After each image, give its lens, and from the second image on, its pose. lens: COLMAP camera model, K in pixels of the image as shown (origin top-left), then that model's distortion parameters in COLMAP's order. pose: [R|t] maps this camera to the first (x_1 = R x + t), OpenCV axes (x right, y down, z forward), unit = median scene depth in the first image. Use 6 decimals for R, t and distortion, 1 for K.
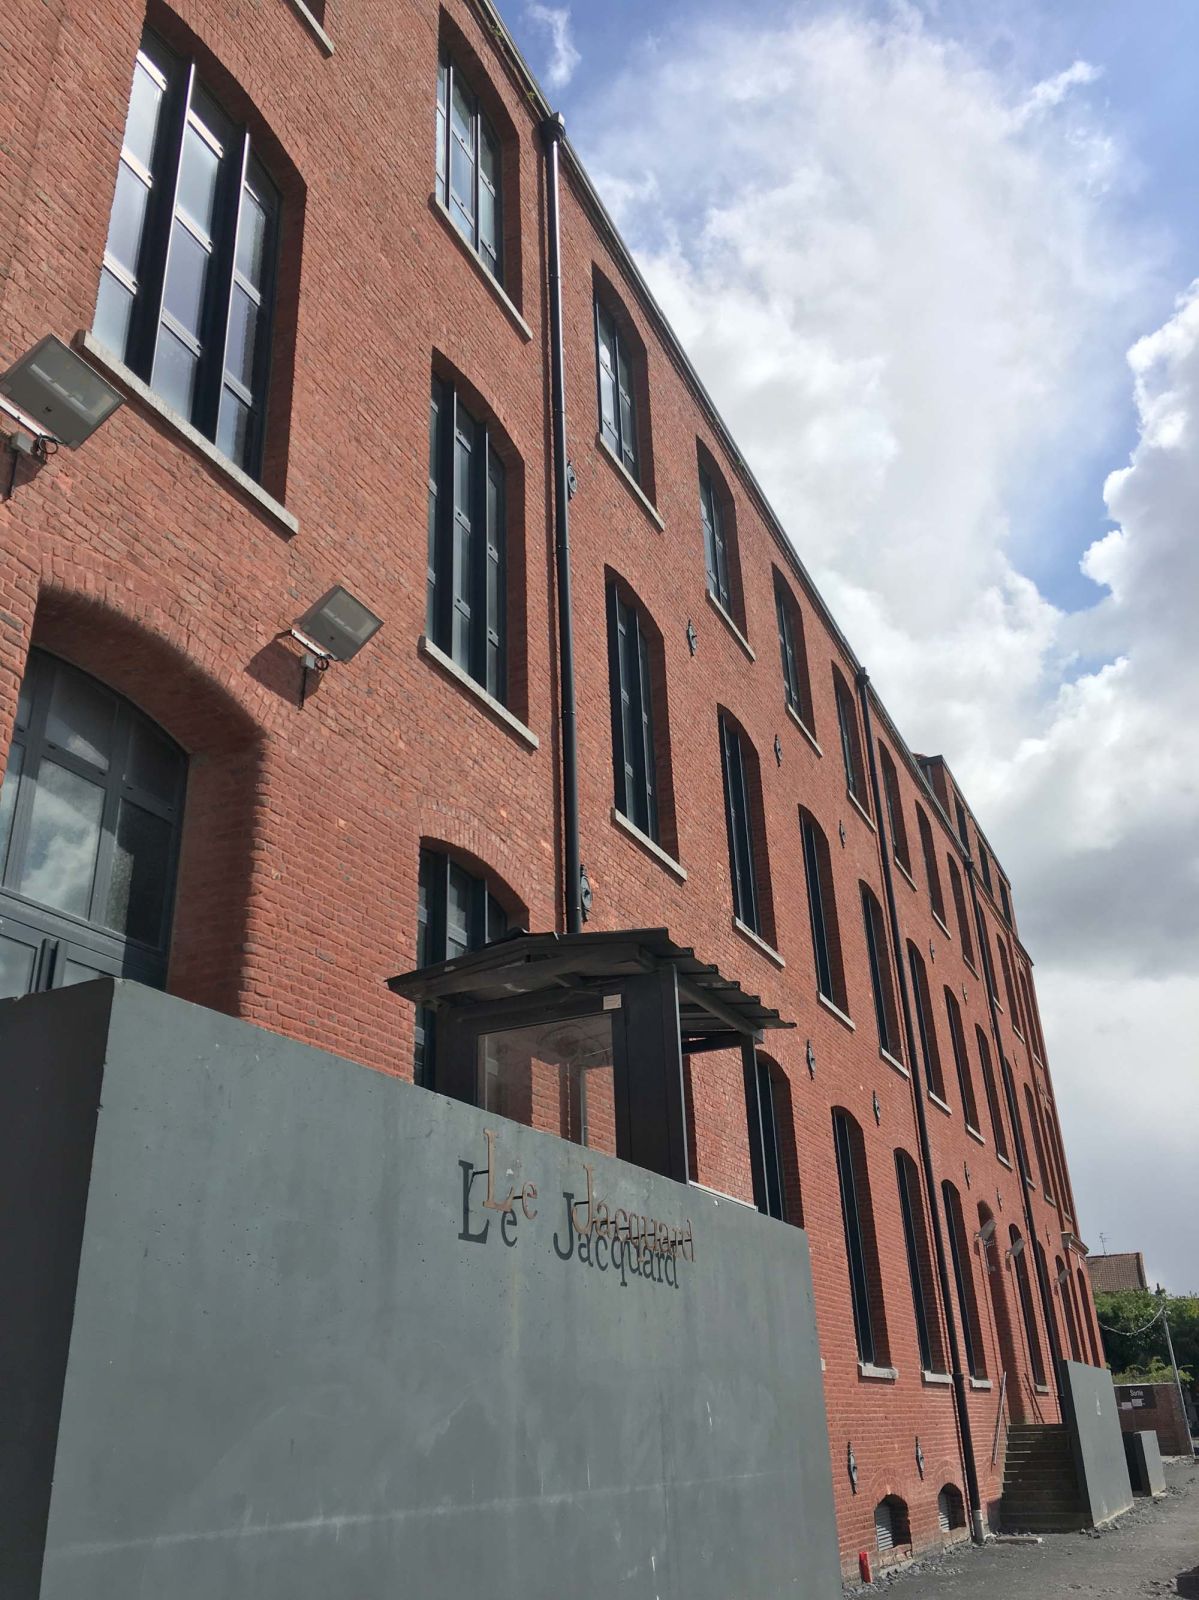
lens RADIAL K [[1349.1, 0, 599.5], [0, 1349.1, 800.0], [0, 0, 1]] dist [0.081127, -0.142988]
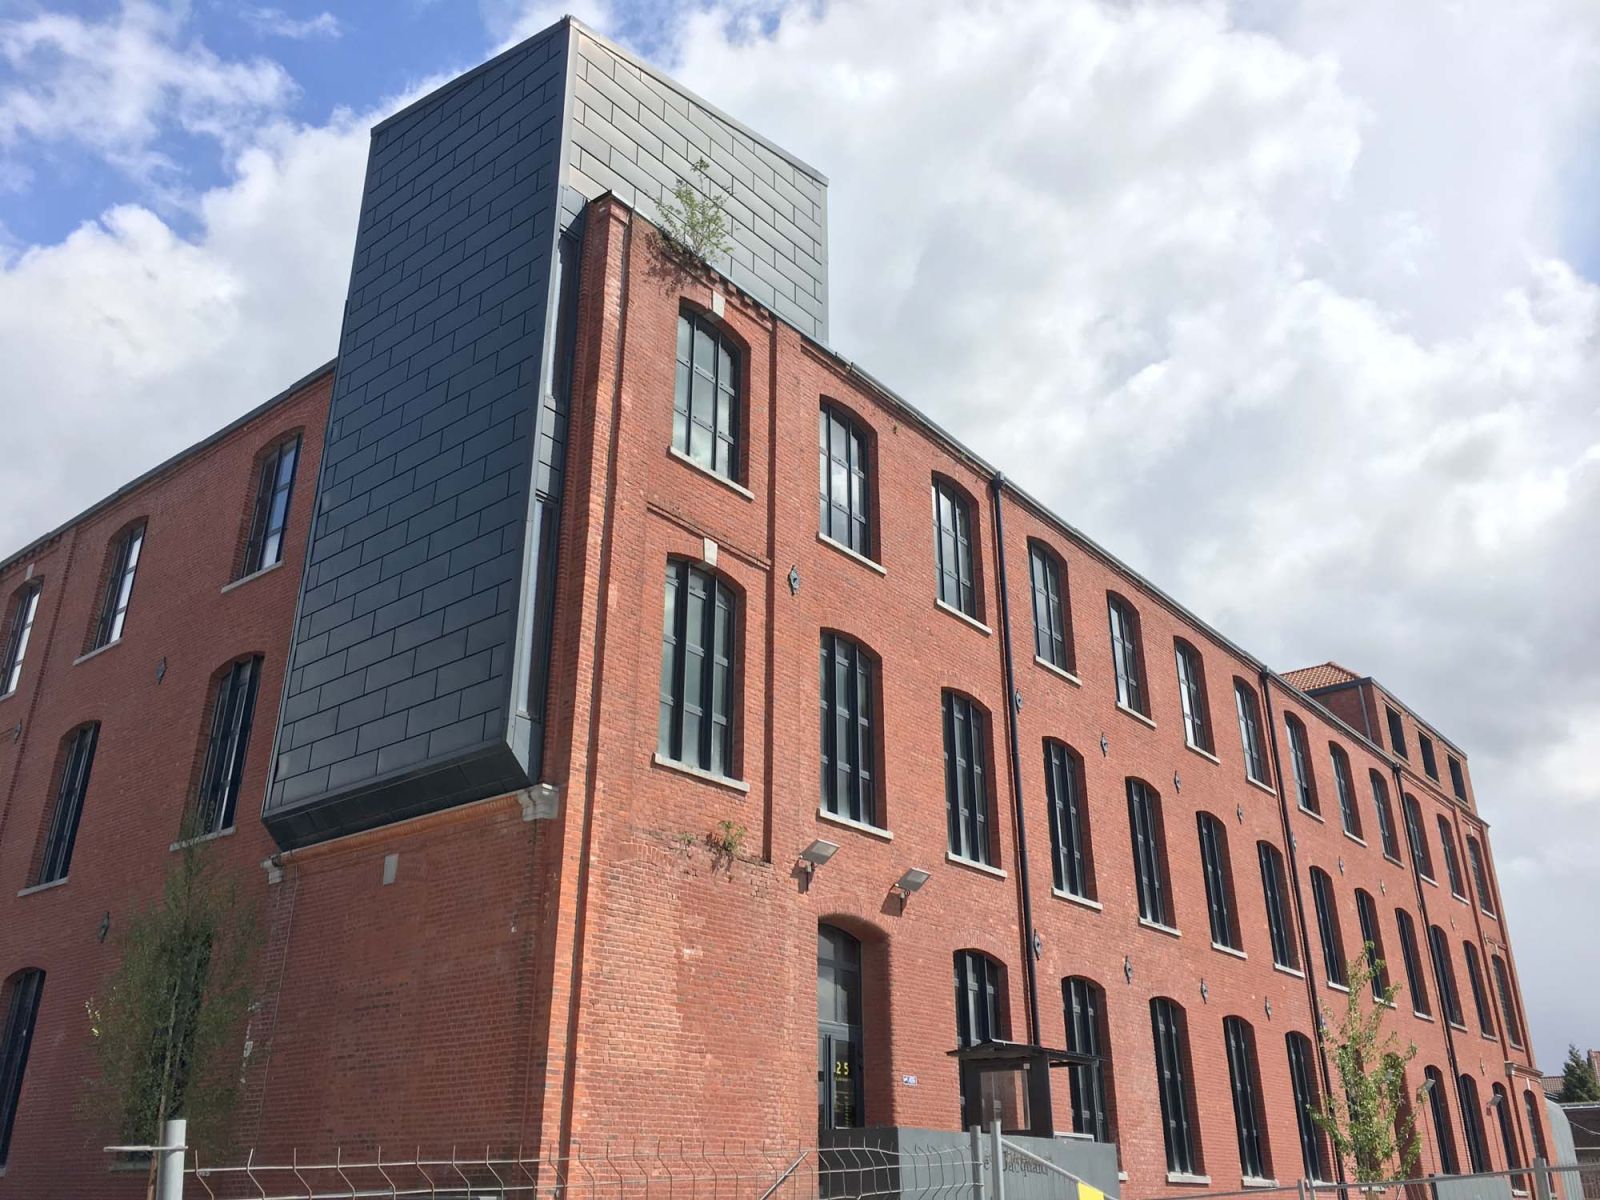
lens RADIAL K [[1349.1, 0, 800.0], [0, 1349.1, 600.0], [0, 0, 1]] dist [0.081127, -0.142988]
pose [[0.968807, -0.071048, -0.237412, 0.164582], [0.075100, 0.997143, 0.008055, -0.490287], [0.236161, -0.025634, 0.971376, -1.029427]]
